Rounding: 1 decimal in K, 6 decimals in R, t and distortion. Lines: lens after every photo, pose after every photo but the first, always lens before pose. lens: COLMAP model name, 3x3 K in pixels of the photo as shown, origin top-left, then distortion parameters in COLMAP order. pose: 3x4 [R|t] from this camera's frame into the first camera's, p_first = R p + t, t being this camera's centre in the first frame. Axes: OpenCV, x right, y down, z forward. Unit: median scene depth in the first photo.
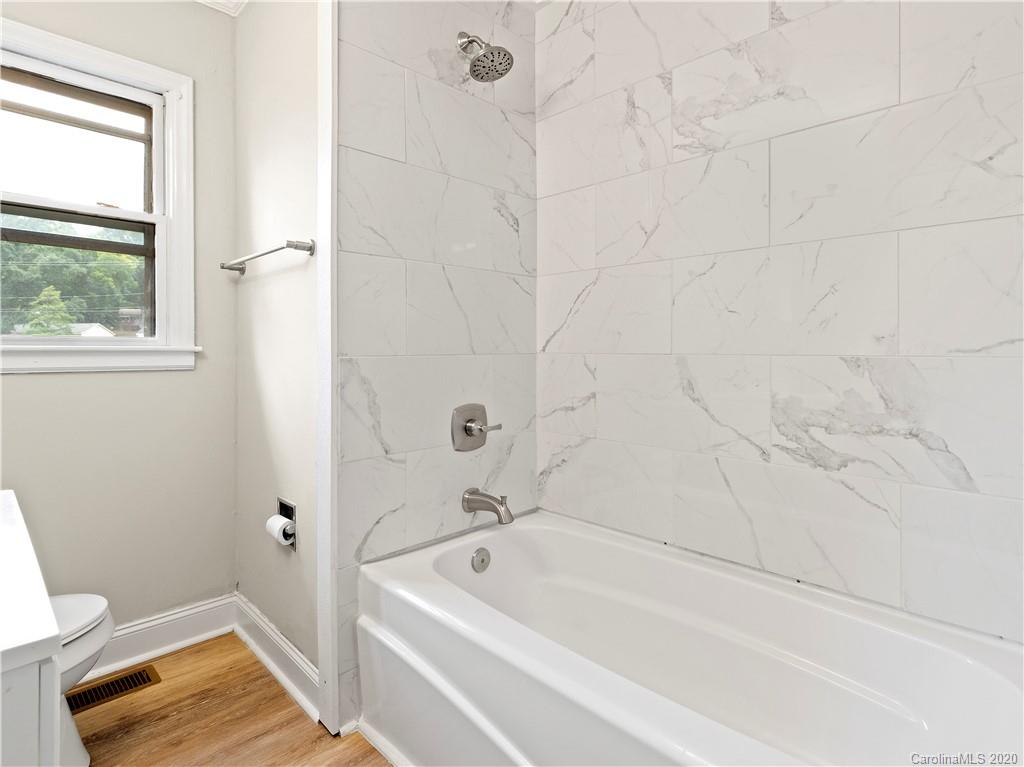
lens RADIAL K [[545.4, 0, 524.9], [0, 545.4, 349.9], [0, 0, 1]] dist [-0.000109, 0.000278]
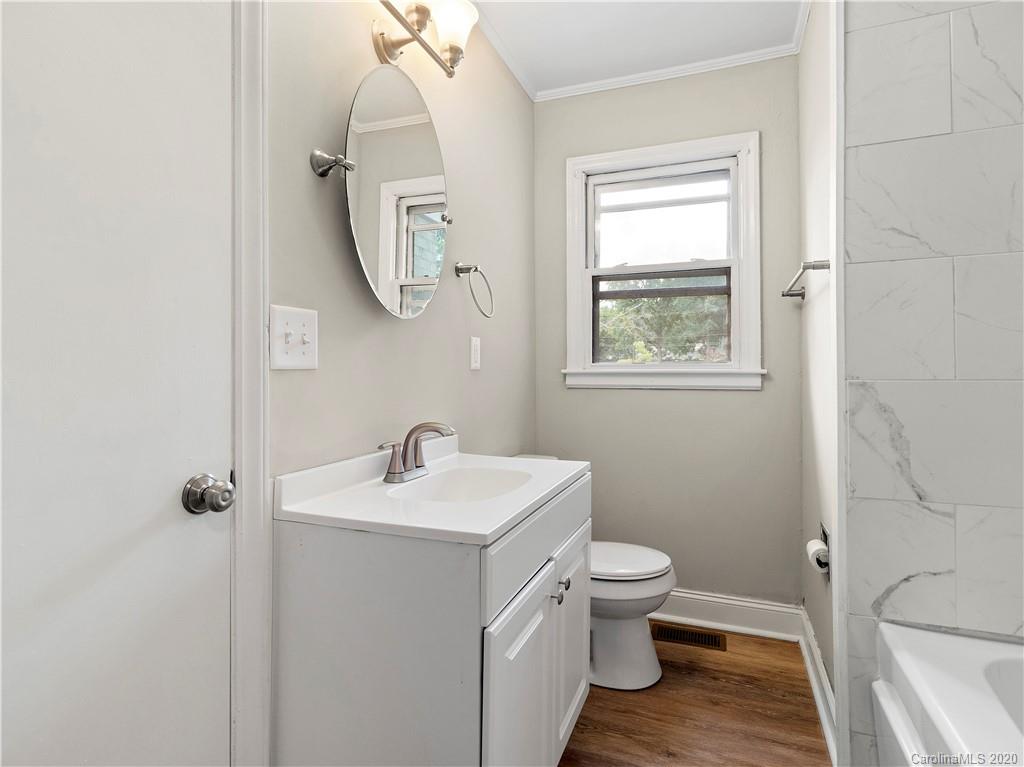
lens RADIAL K [[533.1, 0, 516.2], [0, 533.1, 371.2], [0, 0, 1]] dist [0.000987, 0.000335]
pose [[0.396376, -0.002084, -0.918086, 0.219869], [-0.000133, 0.999997, -0.002327, -0.000192], [0.918088, 0.001045, 0.396374, 0.118108]]
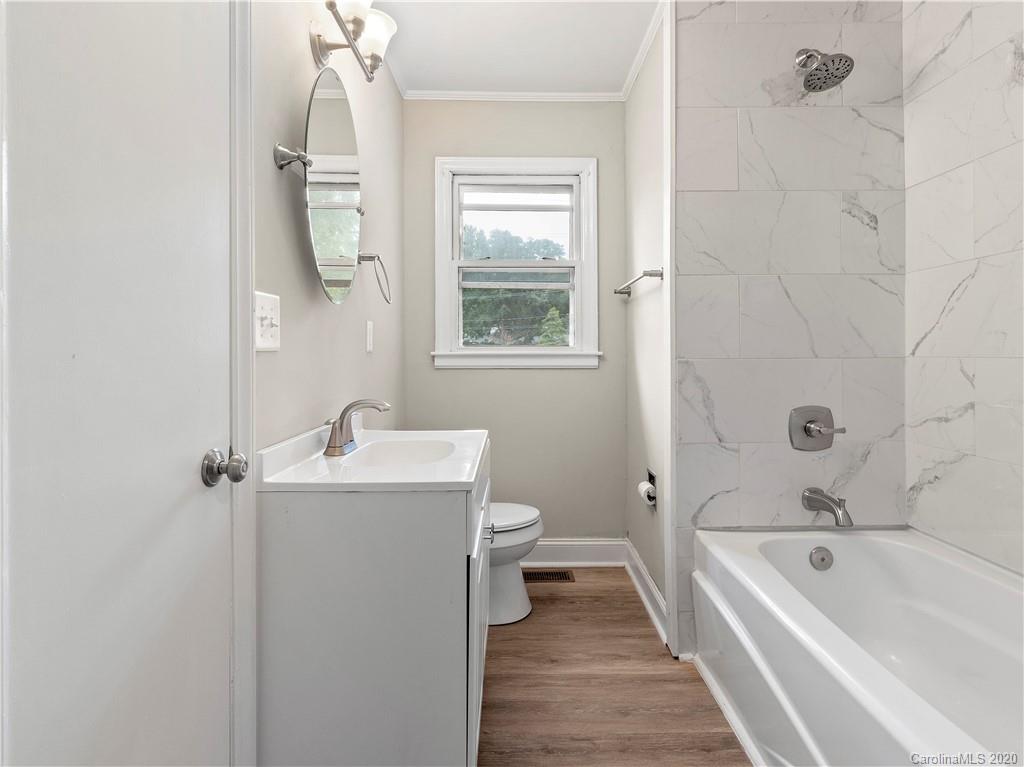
lens RADIAL K [[539.1, 0, 517.8], [0, 539.1, 357.9], [0, 0, 1]] dist [0.002455, 0.000822]
pose [[0.708121, 0.002771, -0.706086, 0.238493], [0.001585, 0.999984, 0.005514, 0.001693], [0.706089, -0.005024, 0.708105, -0.123559]]
